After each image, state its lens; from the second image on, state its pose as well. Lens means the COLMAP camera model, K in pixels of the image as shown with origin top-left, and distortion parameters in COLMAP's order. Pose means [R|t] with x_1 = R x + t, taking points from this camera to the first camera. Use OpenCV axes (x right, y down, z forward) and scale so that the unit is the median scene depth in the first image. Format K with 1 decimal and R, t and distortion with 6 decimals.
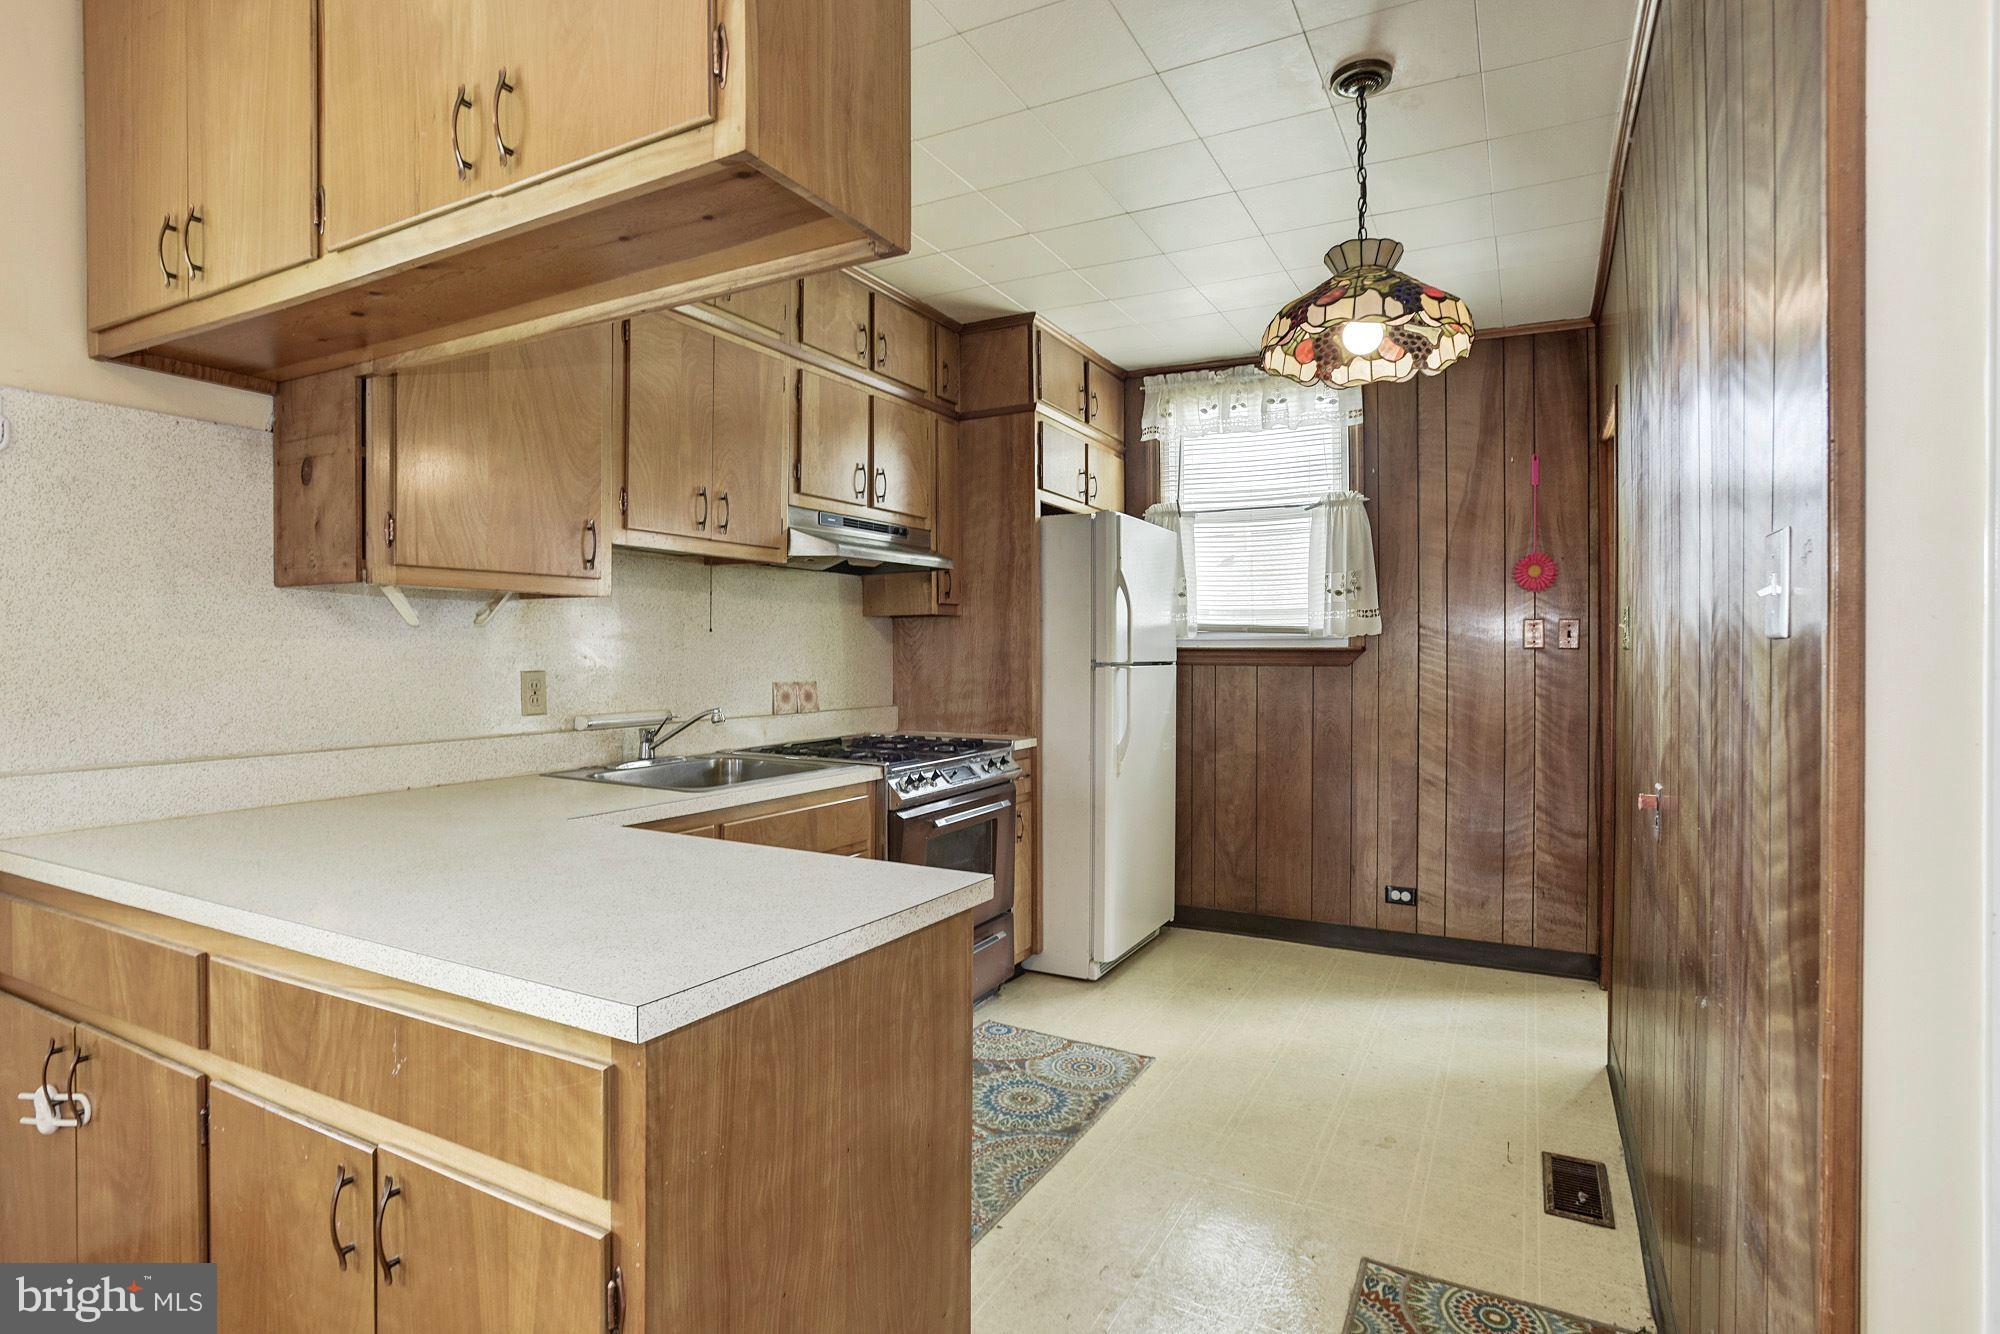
lens RADIAL K [[1011.0, 0, 954.5], [0, 1011.0, 667.0], [0, 0, 1]] dist [-0.042802, 0.017213]
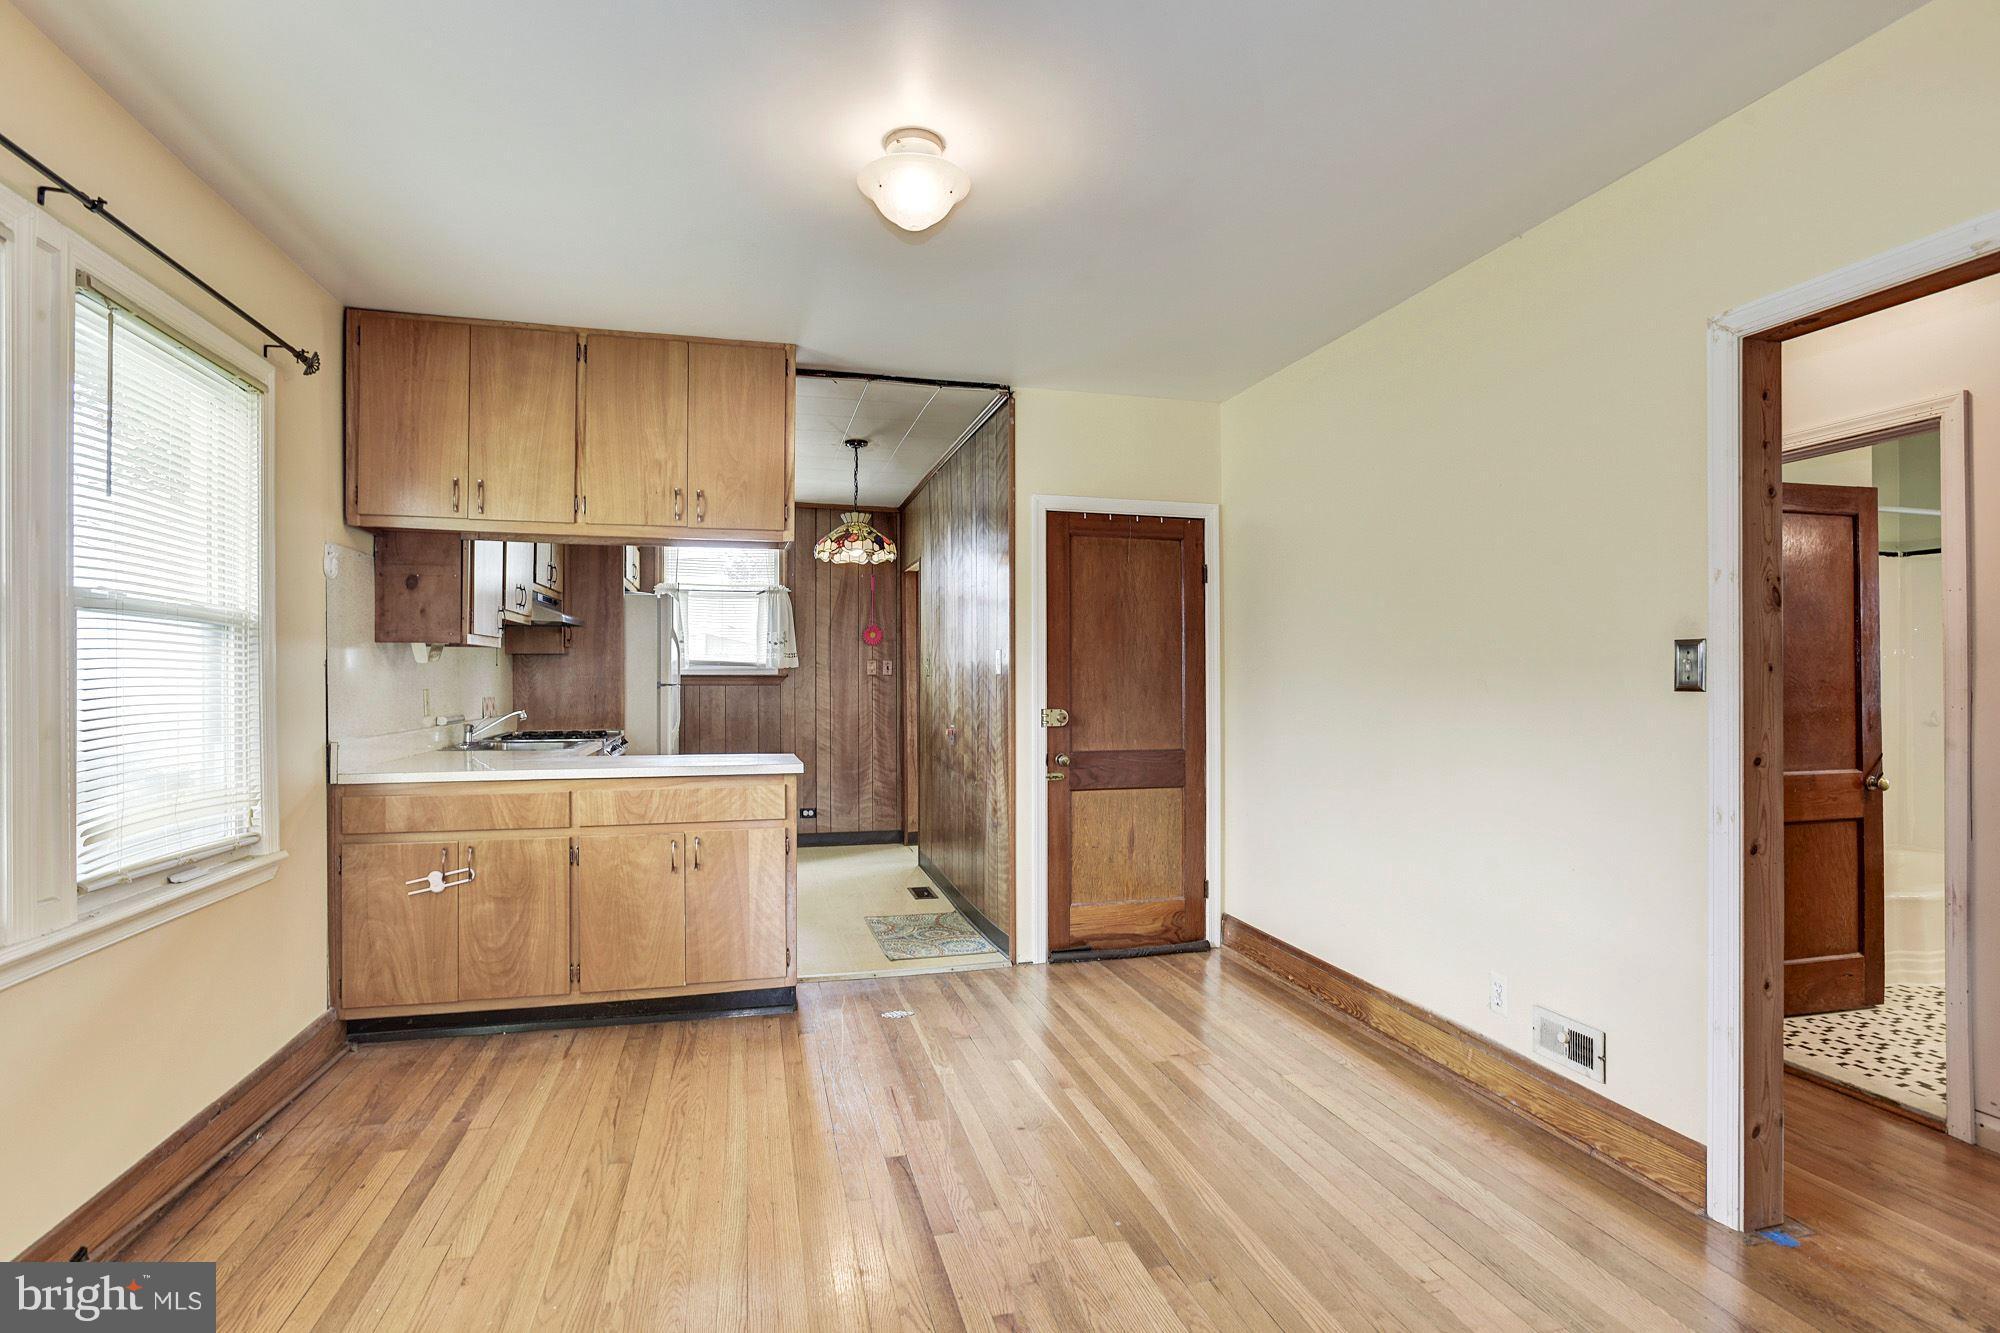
lens RADIAL K [[1011.0, 0, 1050.8], [0, 1011.0, 672.3], [0, 0, 1]] dist [-0.042802, 0.017213]
pose [[0.688047, 0.002287, 0.725663, -0.630759], [0.010944, 0.999849, -0.013529, 0.006421], [-0.725584, 0.017250, 0.687917, -0.625179]]
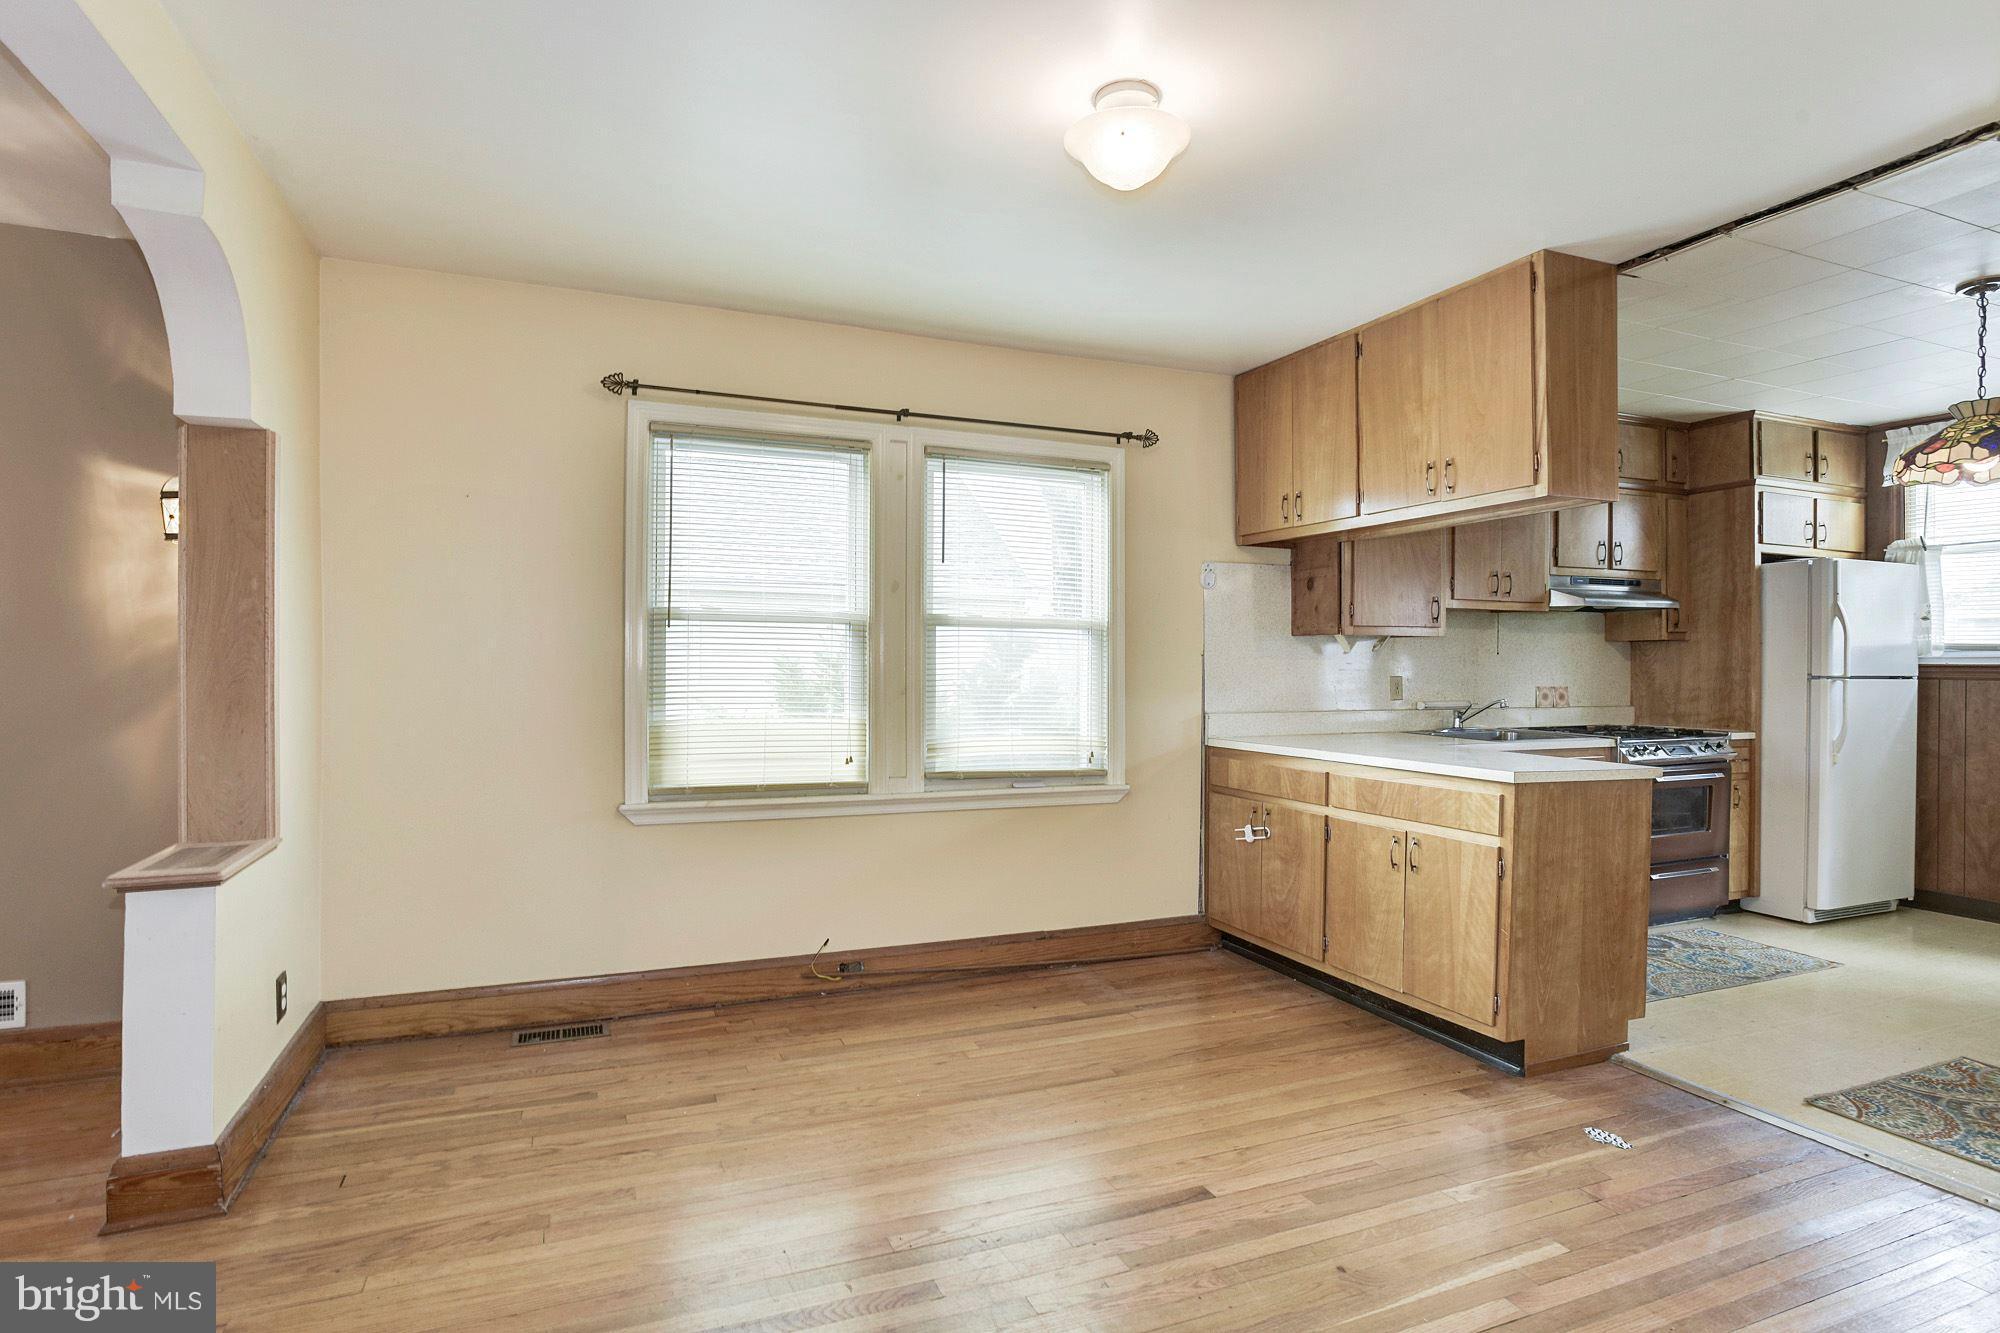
lens RADIAL K [[1011.0, 0, 978.4], [0, 1011.0, 669.8], [0, 0, 1]] dist [-0.042802, 0.017213]
pose [[0.788622, 0.005773, -0.614851, 0.077298], [-0.012403, 0.999902, -0.006519, 0.009493], [0.614753, 0.012767, 0.788616, -0.653001]]
